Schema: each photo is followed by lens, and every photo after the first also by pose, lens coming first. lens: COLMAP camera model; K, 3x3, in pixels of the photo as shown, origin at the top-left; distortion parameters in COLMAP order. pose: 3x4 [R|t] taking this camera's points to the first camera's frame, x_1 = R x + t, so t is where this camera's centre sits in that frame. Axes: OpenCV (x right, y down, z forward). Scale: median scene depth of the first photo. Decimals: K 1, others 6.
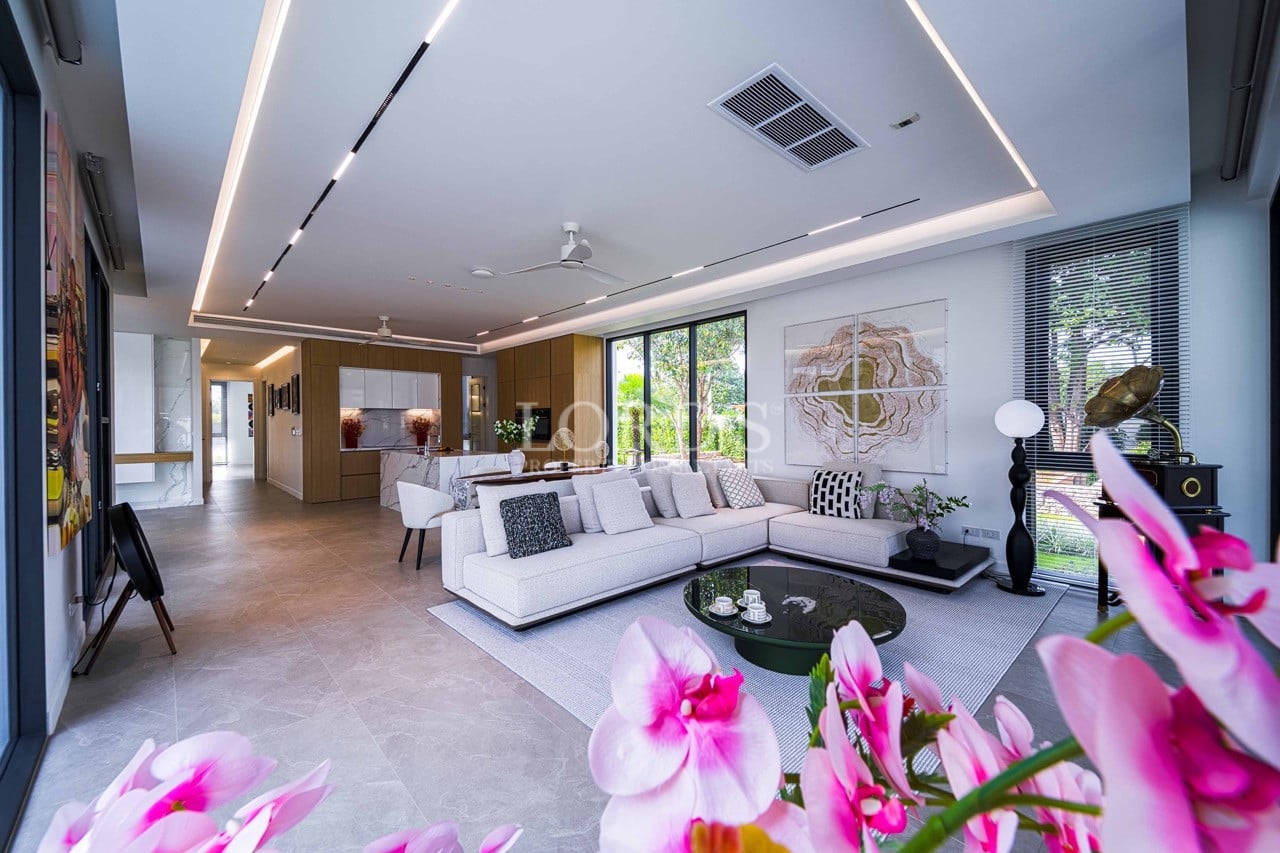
lens RADIAL K [[501.7, 0, 638.9], [0, 501.7, 431.9], [0, 0, 1]] dist [0.043902, -0.007676]
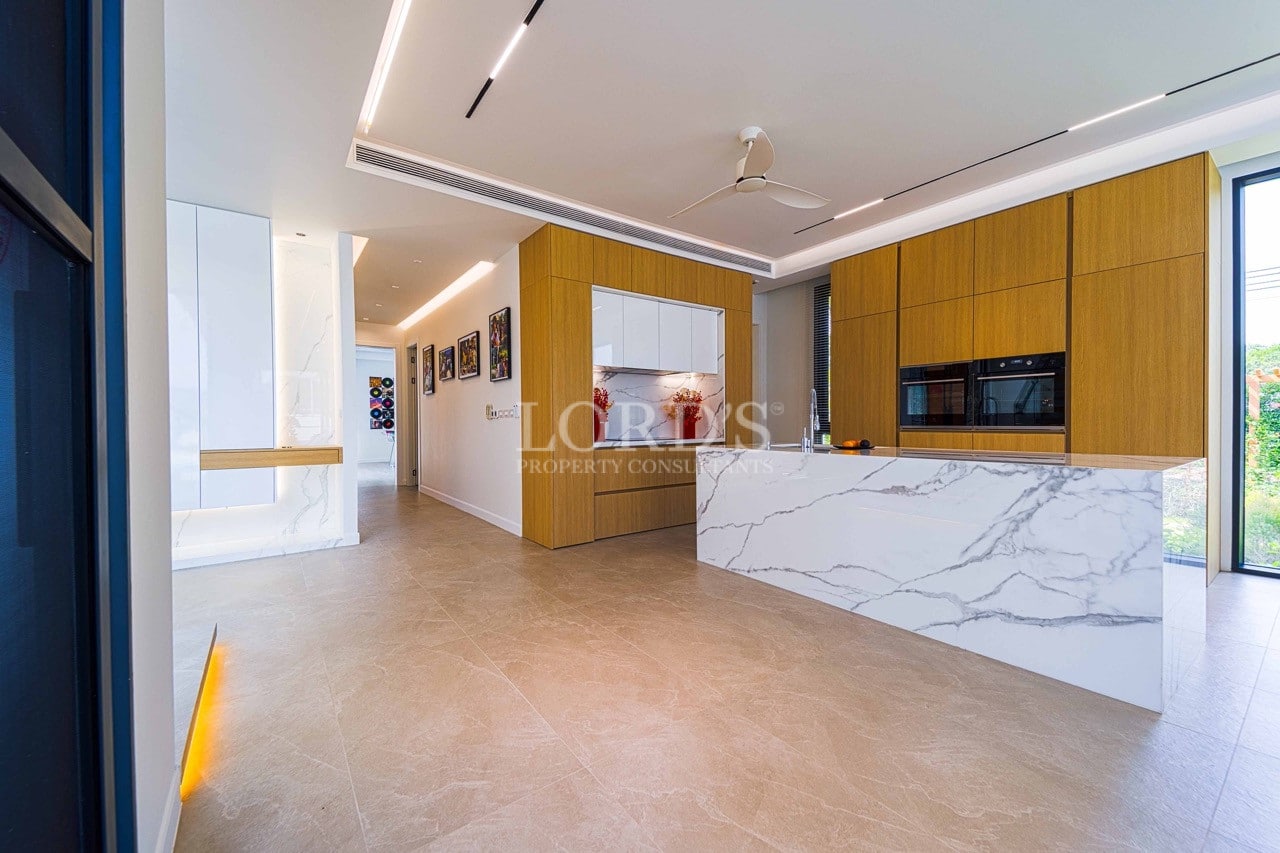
lens RADIAL K [[501.7, 0, 646.0], [0, 501.7, 424.4], [0, 0, 1]] dist [0.043902, -0.007676]
pose [[0.993884, -0.003506, -0.110371, -0.464926], [0.002652, 0.999965, -0.007878, 0.018496], [0.110394, 0.007537, 0.993859, 0.482258]]
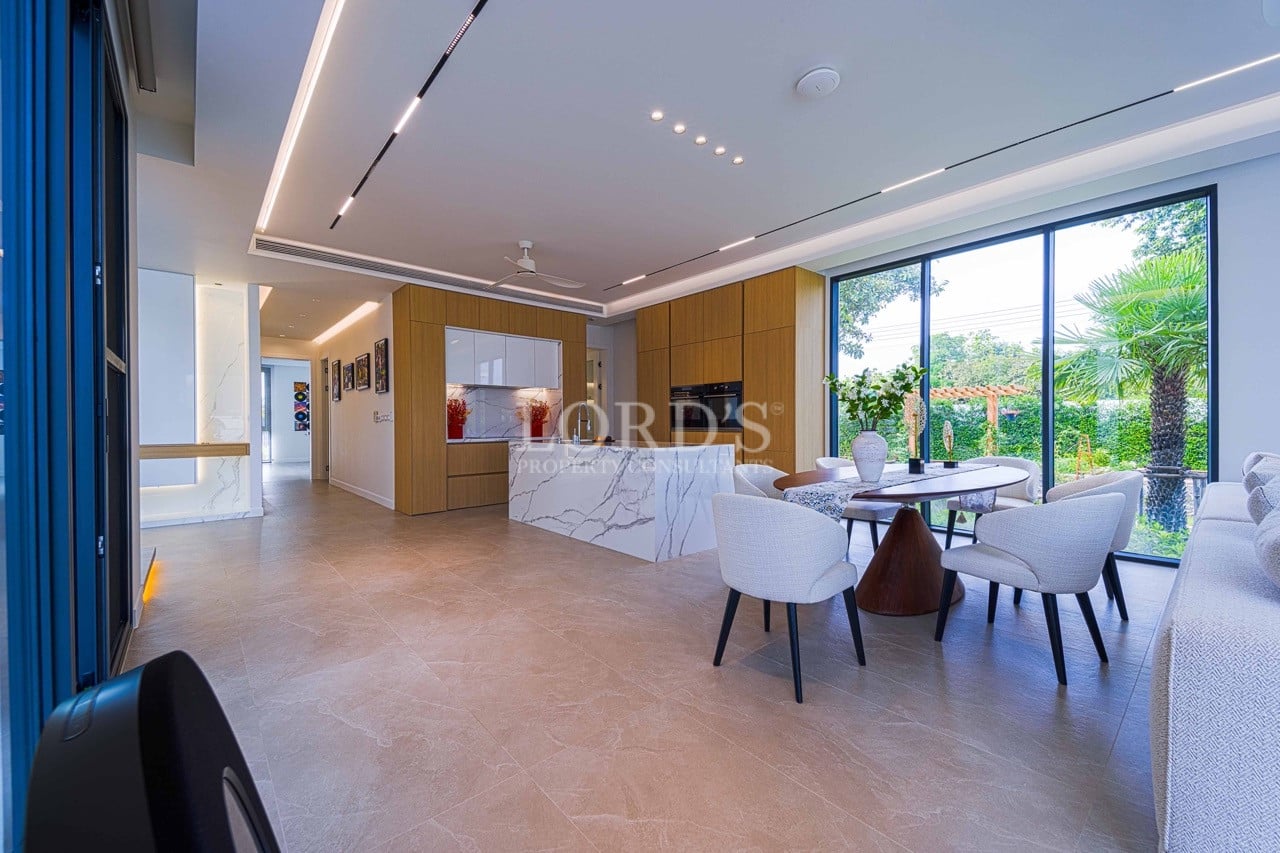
lens RADIAL K [[501.7, 0, 643.5], [0, 501.7, 425.3], [0, 0, 1]] dist [0.043902, -0.007676]
pose [[0.999656, -0.001568, -0.026192, -0.281750], [0.001239, 0.999920, -0.012574, 0.022301], [0.026210, 0.012537, 0.999578, 0.285297]]
